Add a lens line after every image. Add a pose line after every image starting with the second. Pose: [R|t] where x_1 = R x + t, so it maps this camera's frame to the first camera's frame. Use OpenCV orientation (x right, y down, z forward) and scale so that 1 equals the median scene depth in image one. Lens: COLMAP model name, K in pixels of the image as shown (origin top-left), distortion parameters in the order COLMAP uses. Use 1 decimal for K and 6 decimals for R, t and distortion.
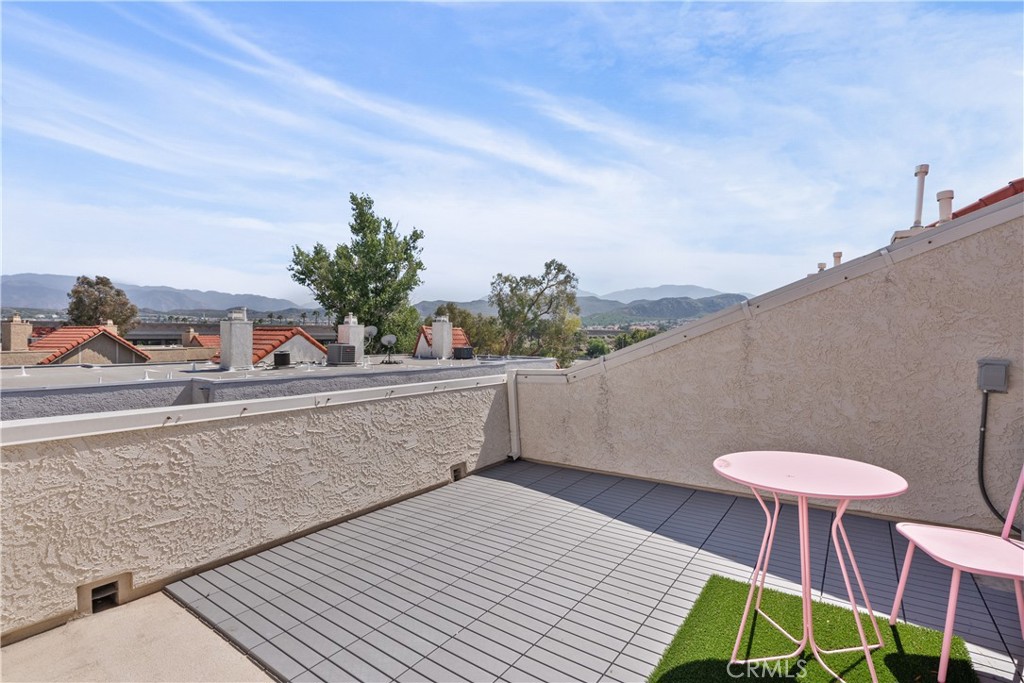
lens RADIAL K [[468.1, 0, 512.6], [0, 468.1, 339.2], [0, 0, 1]] dist [-0.001220, 0.001089]
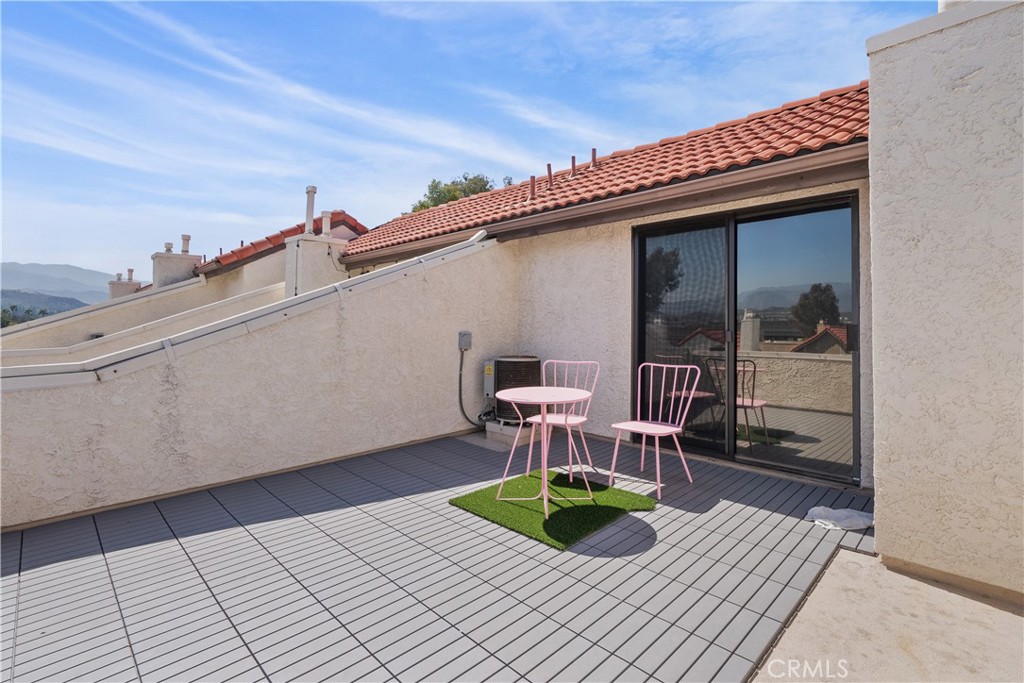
lens RADIAL K [[468.1, 0, 512.6], [0, 468.1, 339.2], [0, 0, 1]] dist [-0.001220, 0.001089]
pose [[0.171673, -0.026198, 0.984806, -0.559293], [-0.004697, 0.999613, 0.027410, 0.018002], [-0.985143, -0.009331, 0.171484, 0.430895]]
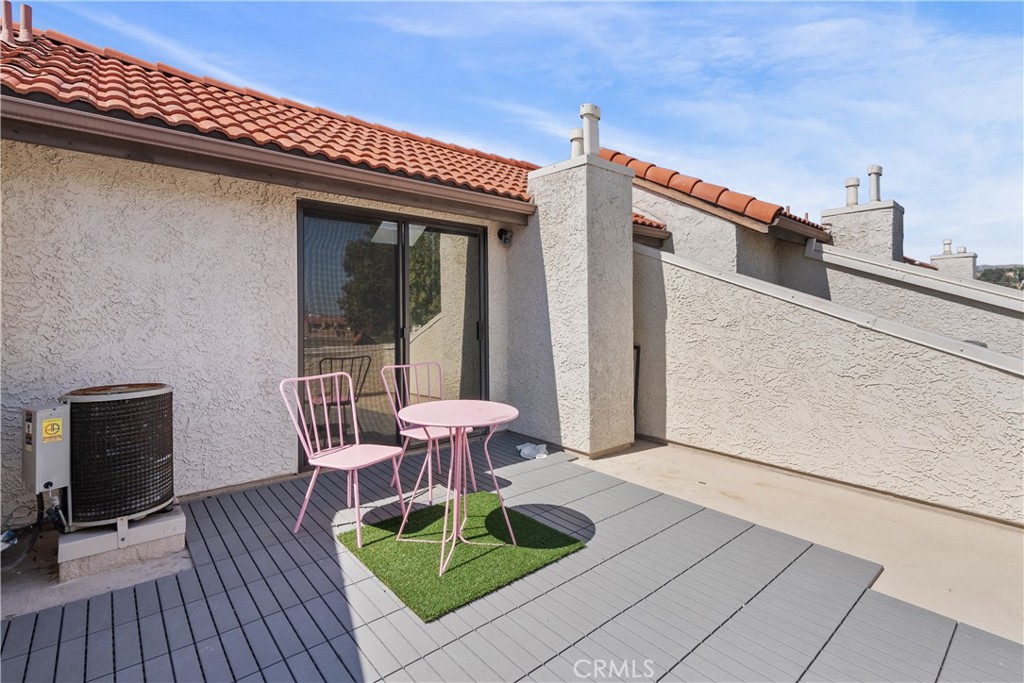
lens RADIAL K [[483.5, 0, 513.8], [0, 483.5, 319.9], [0, 0, 1]] dist [-0.003134, 0.000048]
pose [[-0.967763, 0.000974, 0.251861, 0.053053], [0.002731, 0.999974, 0.006625, -0.000161], [-0.251848, 0.007099, -0.967741, 1.220821]]
